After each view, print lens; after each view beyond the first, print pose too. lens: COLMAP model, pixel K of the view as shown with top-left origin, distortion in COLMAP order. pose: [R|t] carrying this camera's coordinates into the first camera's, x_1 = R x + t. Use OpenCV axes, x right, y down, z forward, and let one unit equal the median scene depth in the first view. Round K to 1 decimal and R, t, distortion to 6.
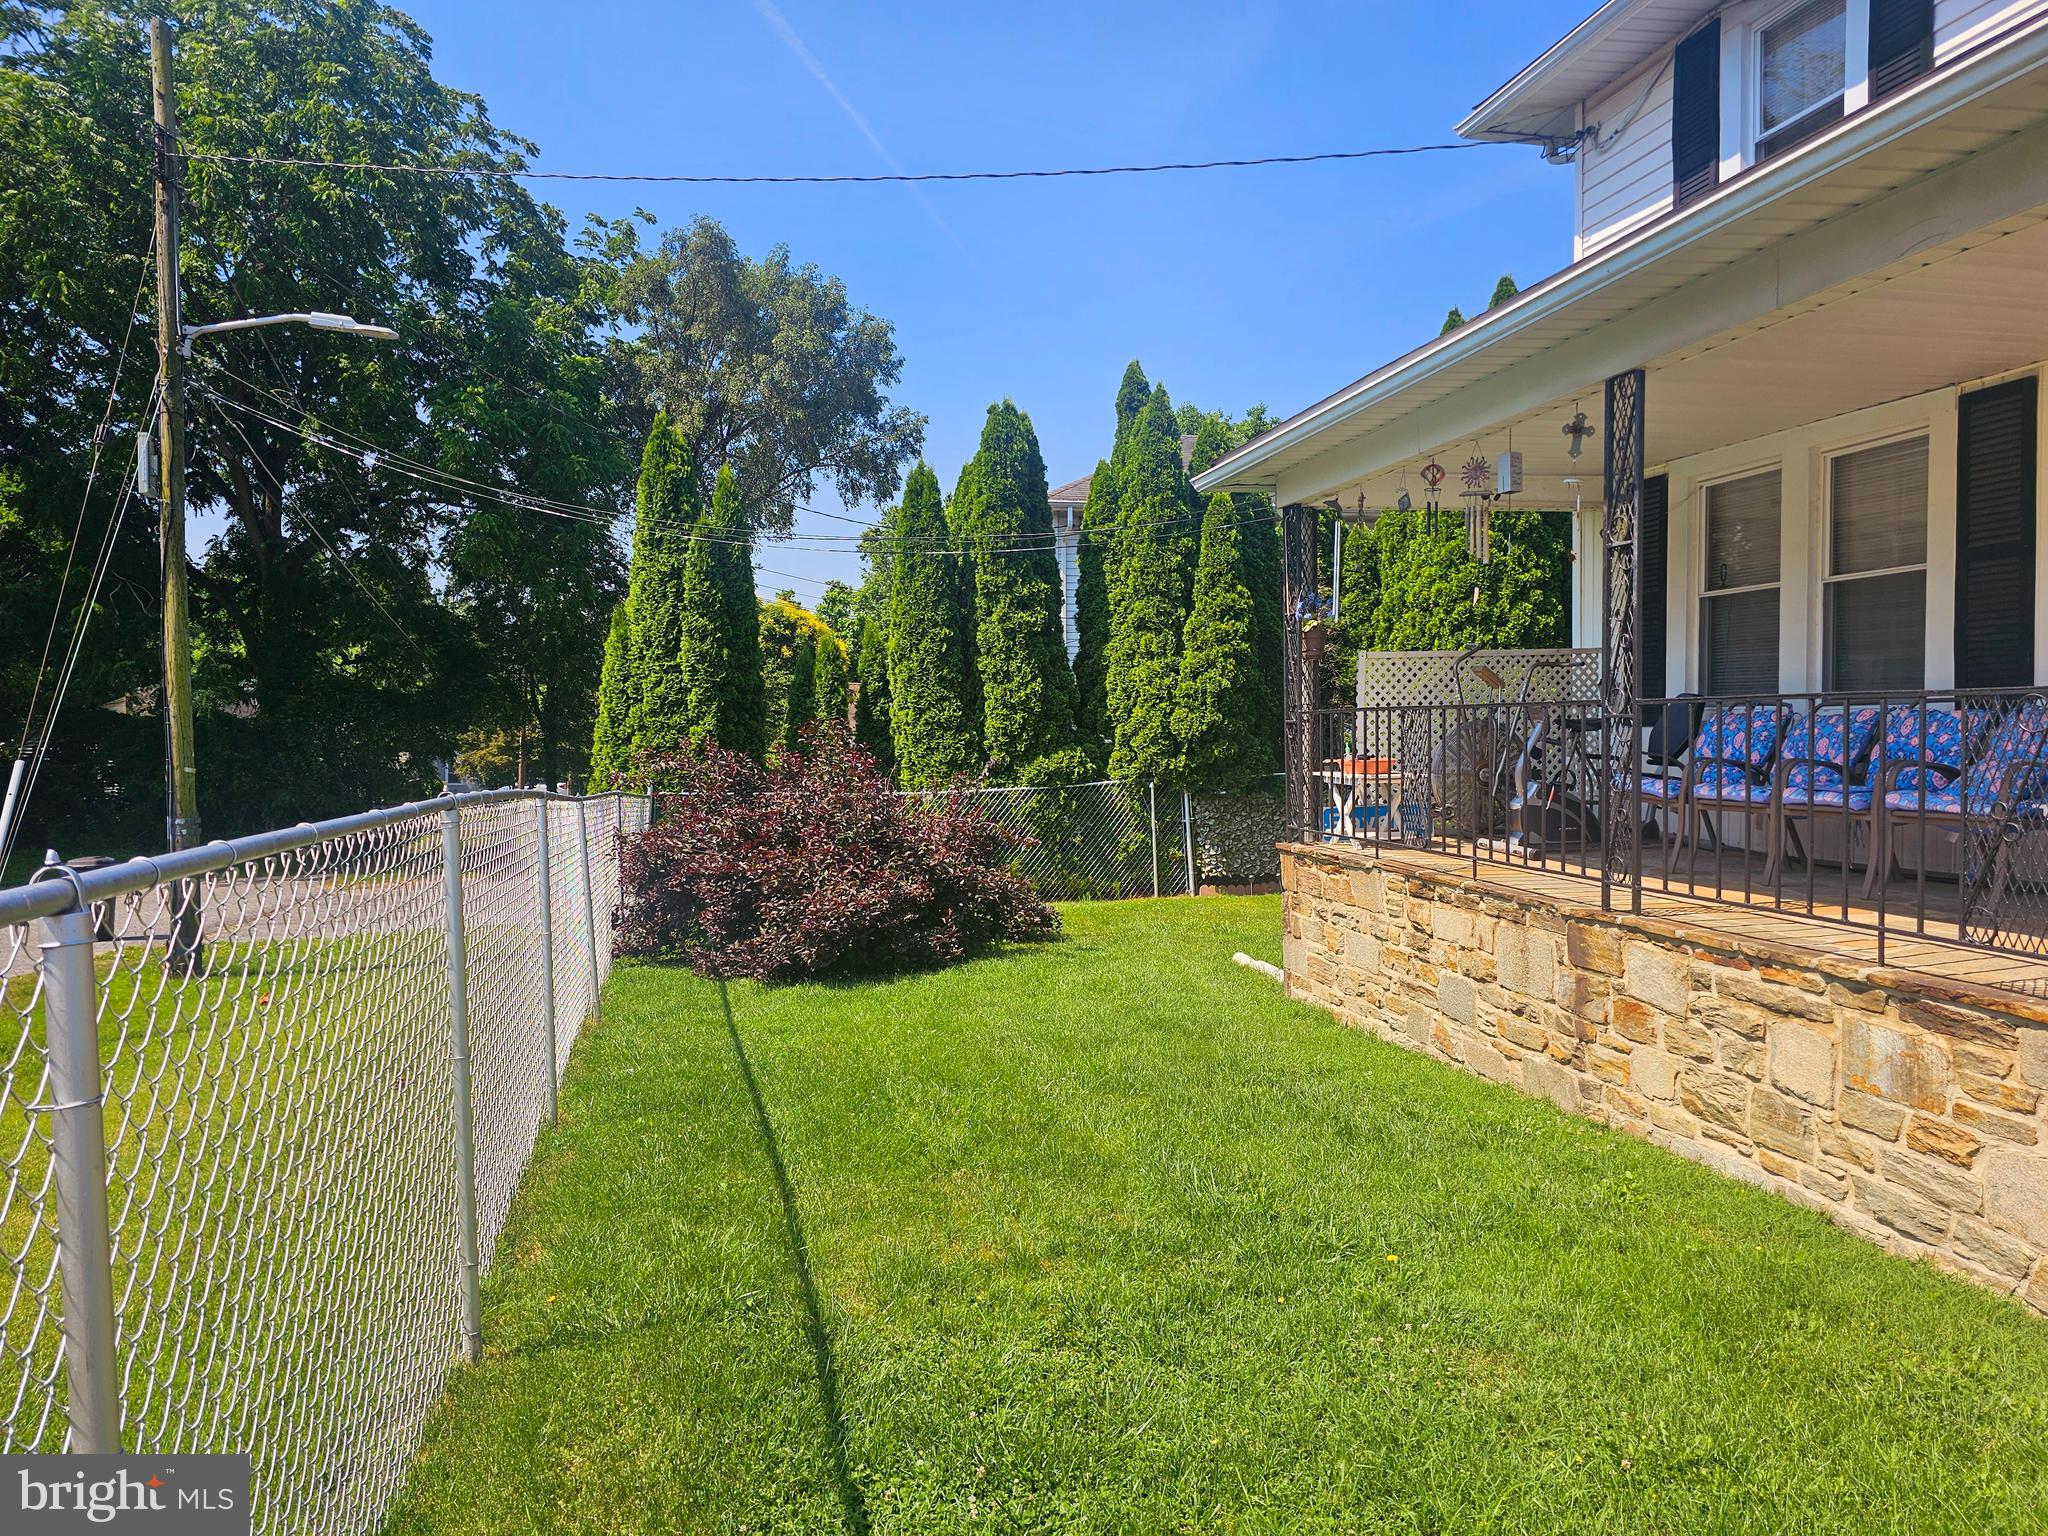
lens RADIAL K [[1367.4, 0, 1013.3], [0, 1367.4, 755.4], [0, 0, 1]] dist [0.051601, -0.042789]
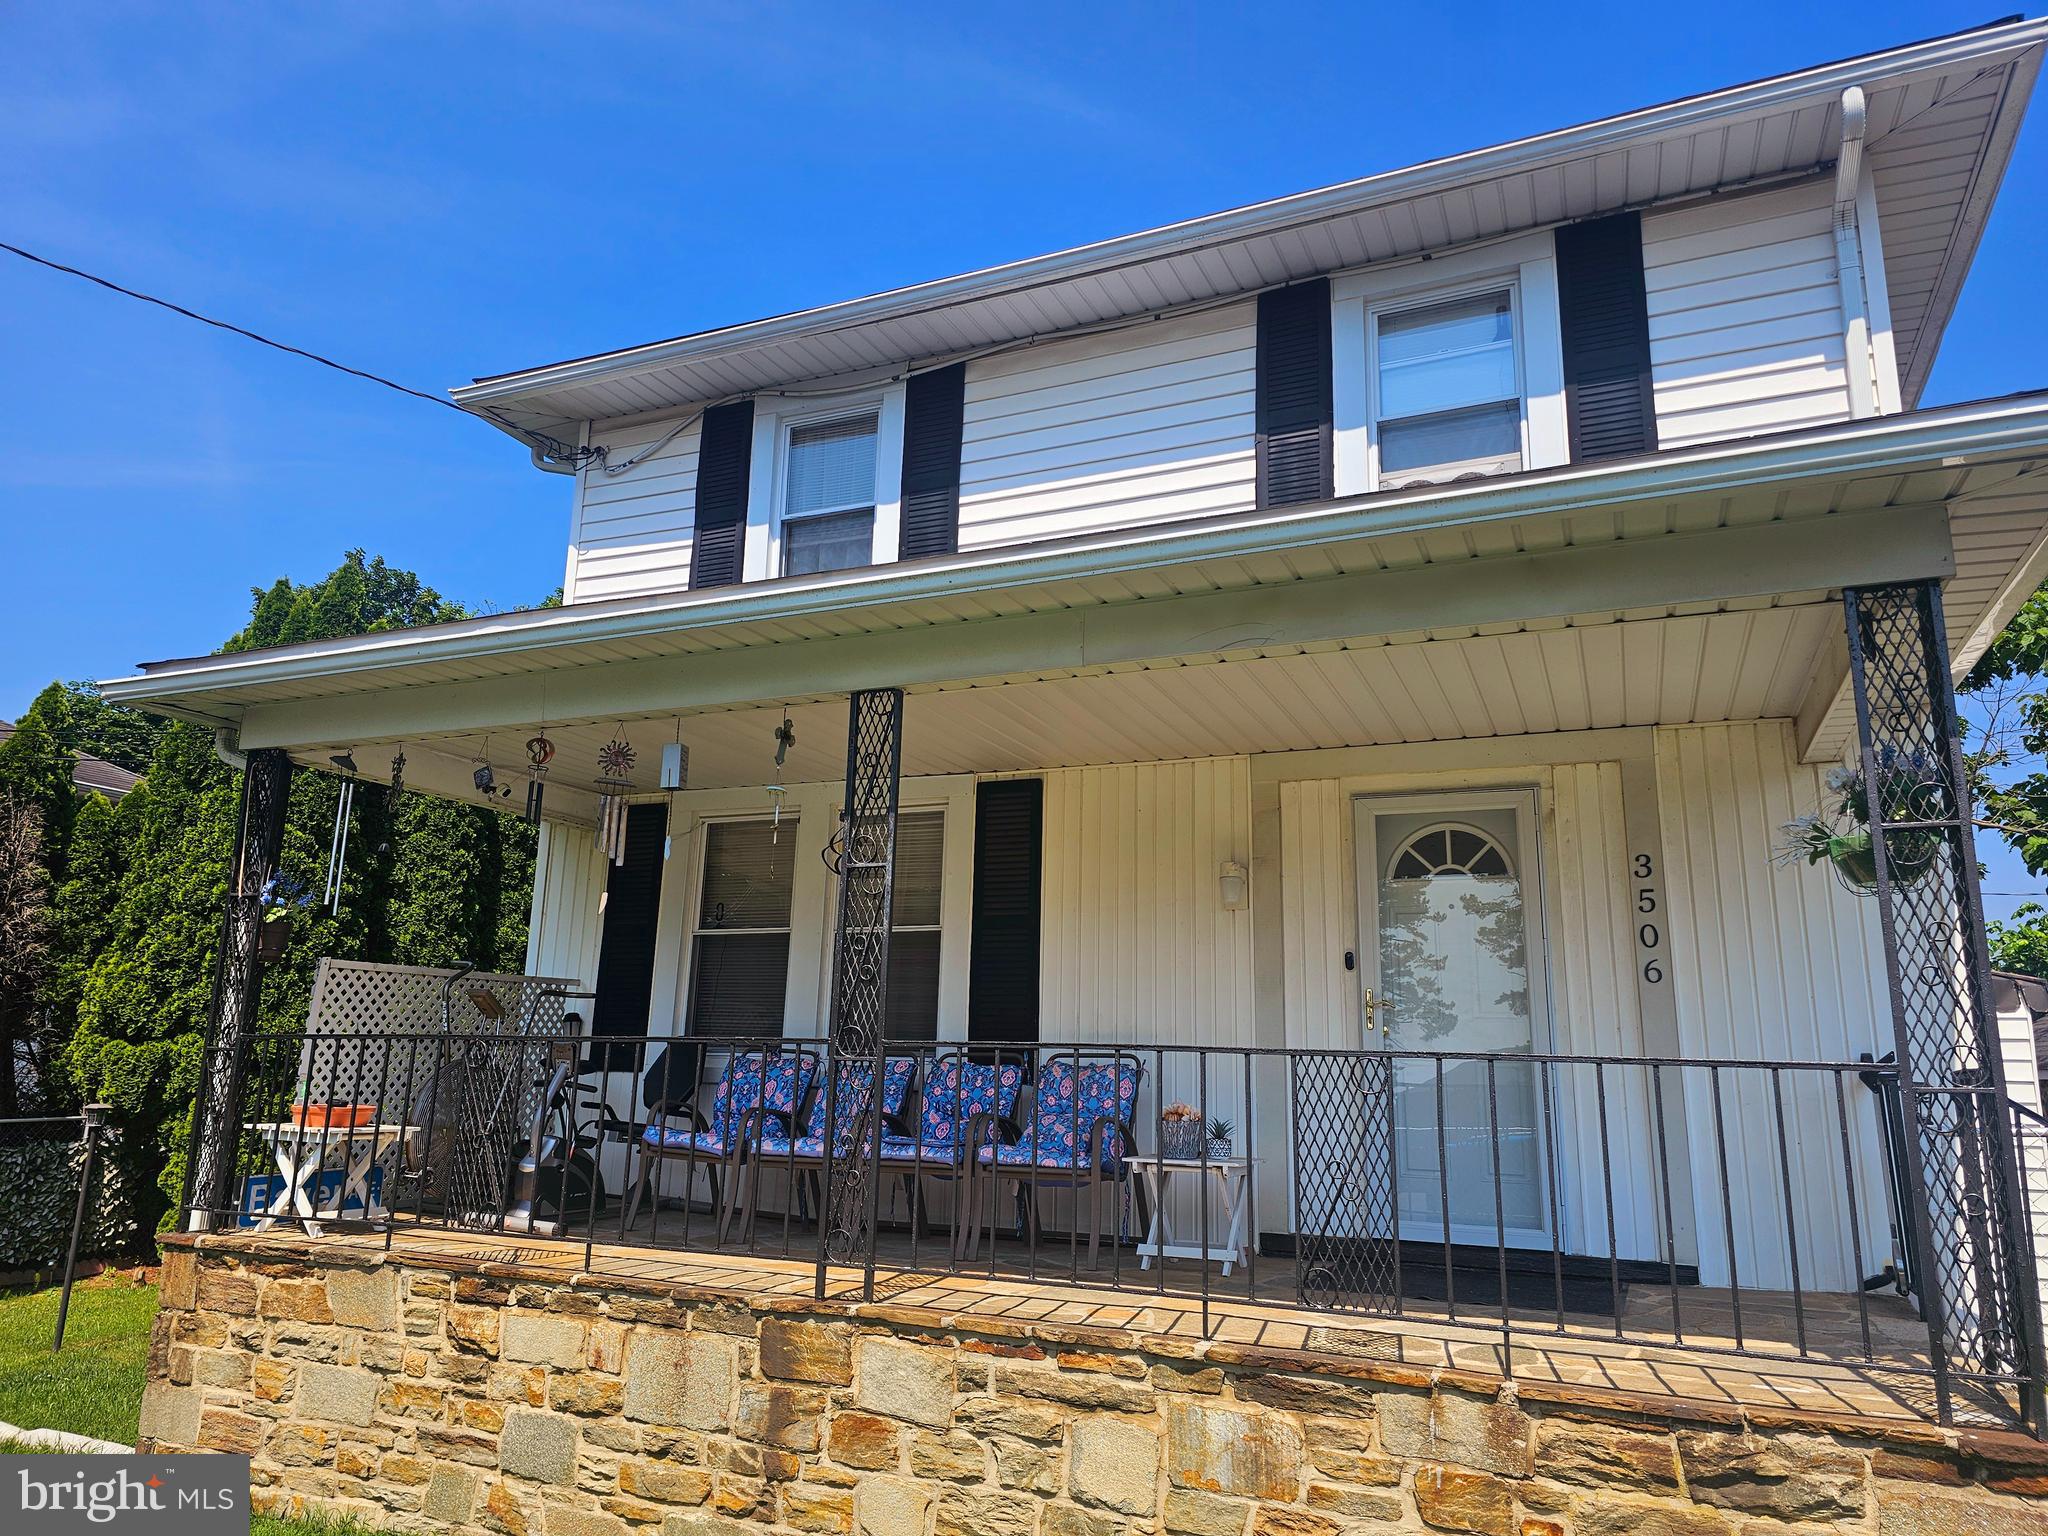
lens RADIAL K [[1367.4, 0, 1013.3], [0, 1367.4, 755.4], [0, 0, 1]] dist [0.051601, -0.042789]
pose [[0.589624, 0.211688, 0.779443, -0.194466], [-0.016585, 0.968012, -0.250355, 0.000654], [-0.807508, 0.134688, 0.574274, 0.342002]]
